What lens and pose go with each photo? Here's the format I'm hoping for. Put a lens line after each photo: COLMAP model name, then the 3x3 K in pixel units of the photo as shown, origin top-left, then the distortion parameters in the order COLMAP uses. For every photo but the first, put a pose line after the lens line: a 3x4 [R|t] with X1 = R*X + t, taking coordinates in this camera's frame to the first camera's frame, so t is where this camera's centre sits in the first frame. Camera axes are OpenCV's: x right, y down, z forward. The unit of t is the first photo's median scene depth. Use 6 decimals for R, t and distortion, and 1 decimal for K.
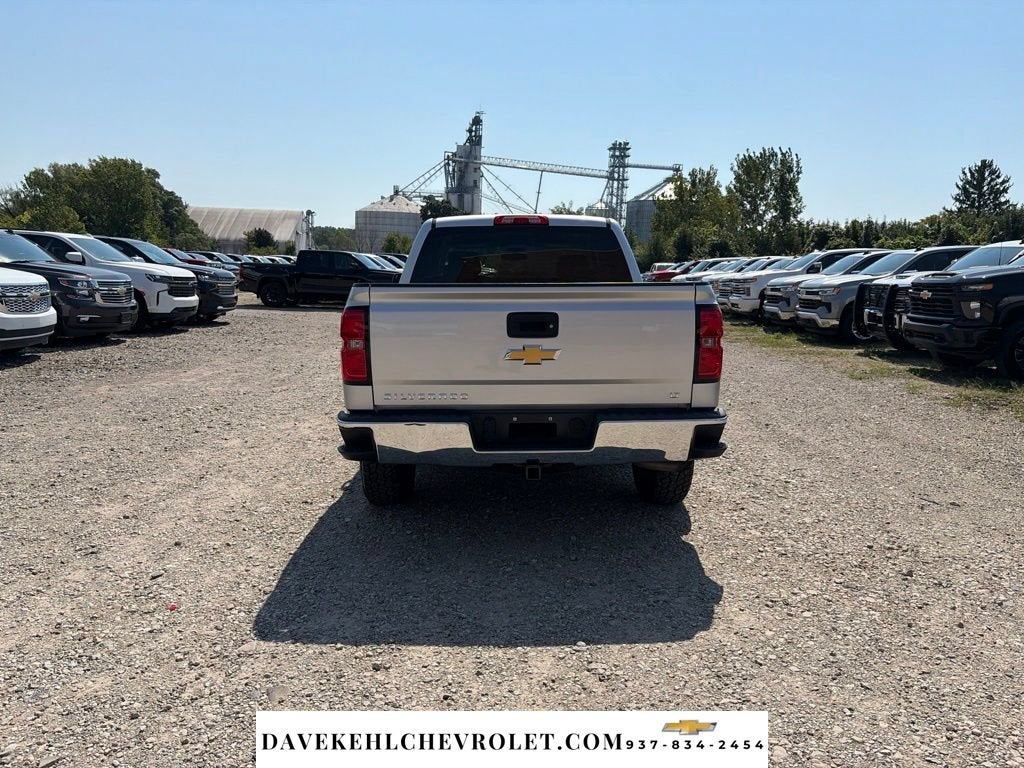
lens RADIAL K [[778.7, 0, 512.2], [0, 778.7, 393.4], [0, 0, 1]] dist [0.036699, -0.044445]
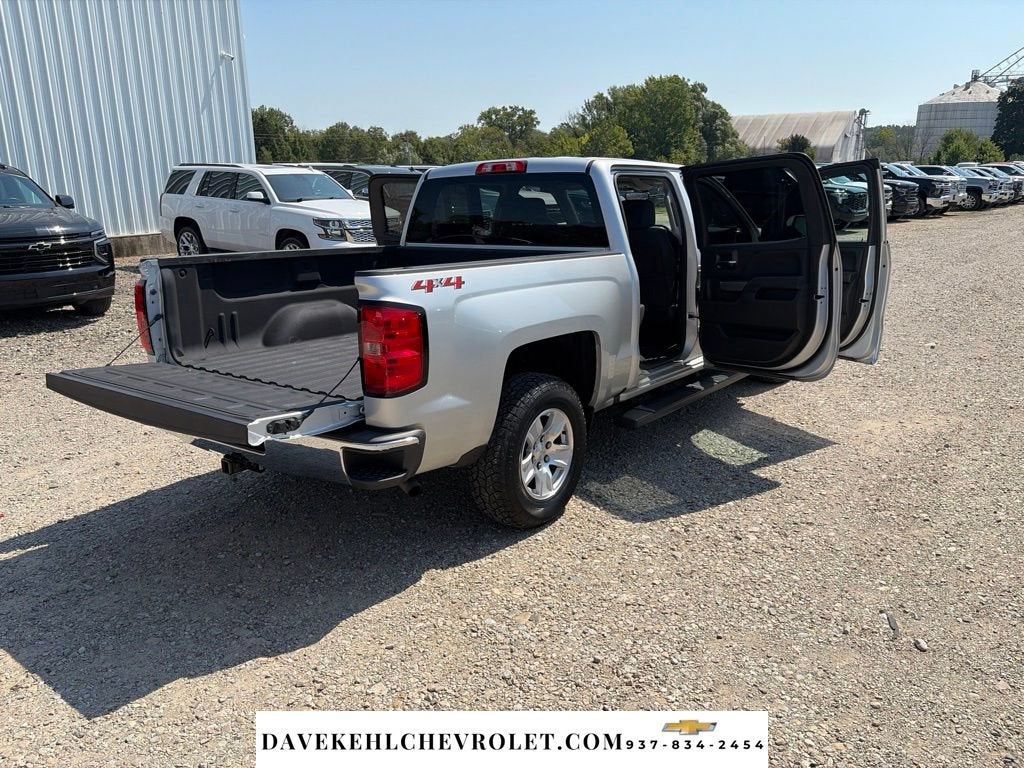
lens RADIAL K [[778.7, 0, 508.0], [0, 778.7, 388.8], [0, 0, 1]] dist [0.036699, -0.044445]
pose [[0.783464, 0.134015, -0.606815, 0.269852], [-0.068458, 0.989139, 0.130066, -0.043353], [0.617656, -0.060361, 0.784129, 0.145910]]
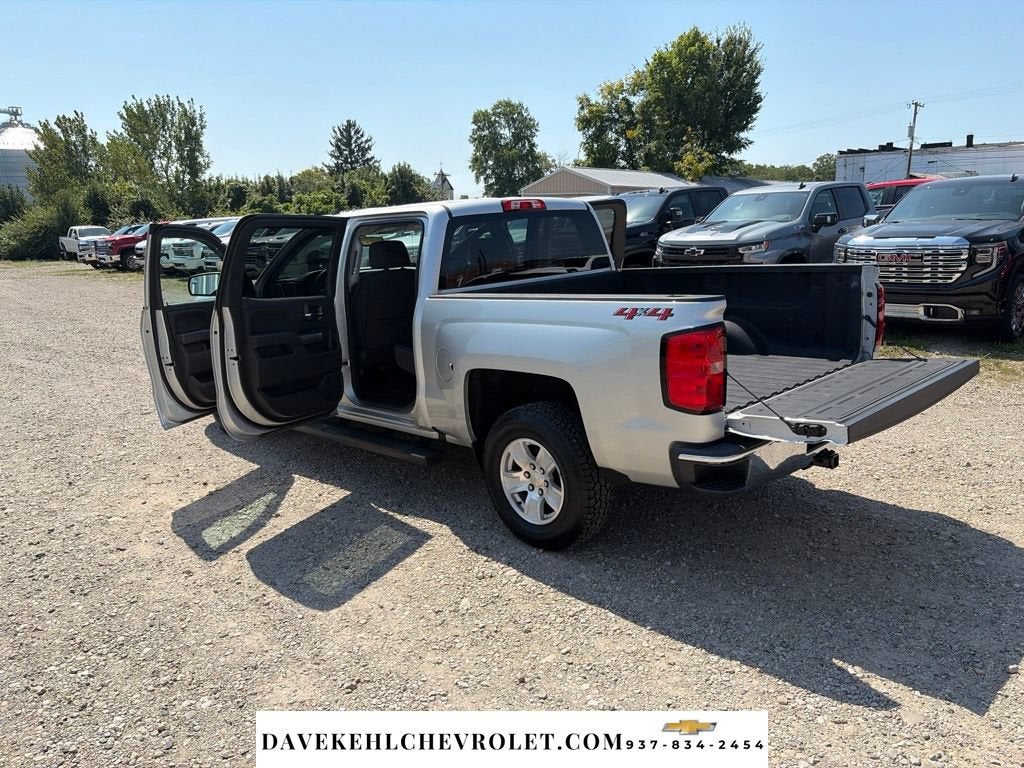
lens RADIAL K [[778.7, 0, 508.7], [0, 778.7, 401.8], [0, 0, 1]] dist [0.036699, -0.044445]
pose [[0.724871, -0.195584, 0.660537, -0.301060], [0.150908, 0.980643, 0.124760, -0.053488], [-0.672152, 0.009245, 0.740355, 0.162262]]
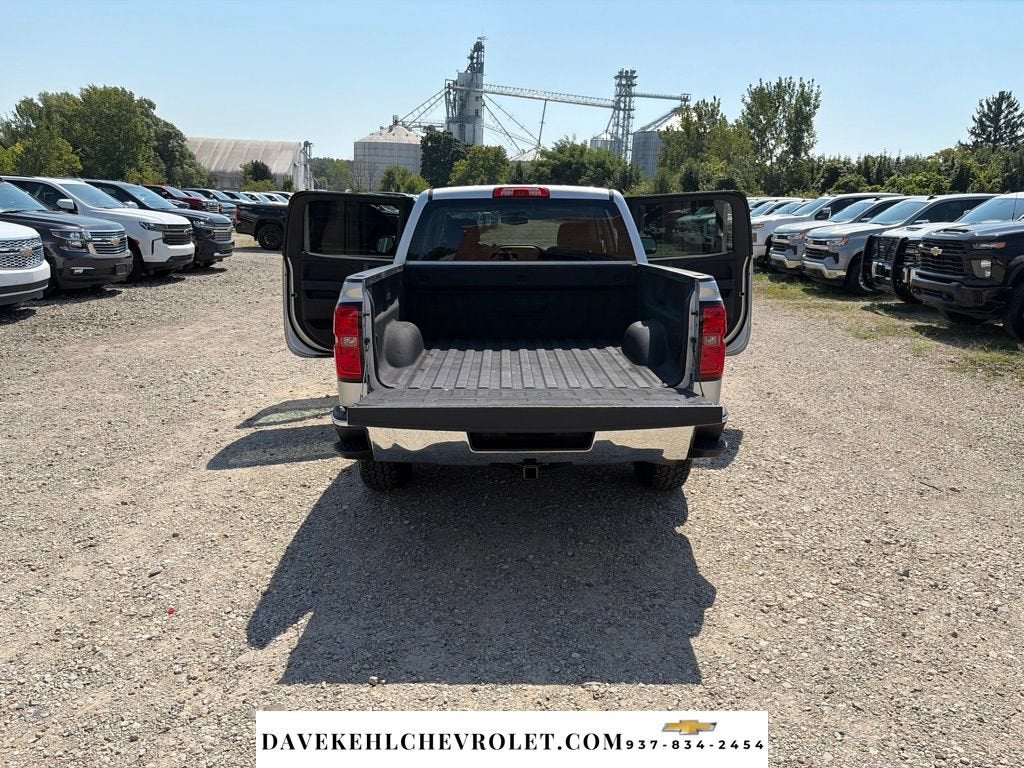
lens RADIAL K [[778.7, 0, 511.9], [0, 778.7, 399.5], [0, 0, 1]] dist [0.036699, -0.044445]
pose [[0.999991, 0.003021, -0.002897, 0.001844], [-0.002749, 0.995991, 0.089411, -0.024819], [0.003156, -0.089402, 0.995991, 0.006655]]
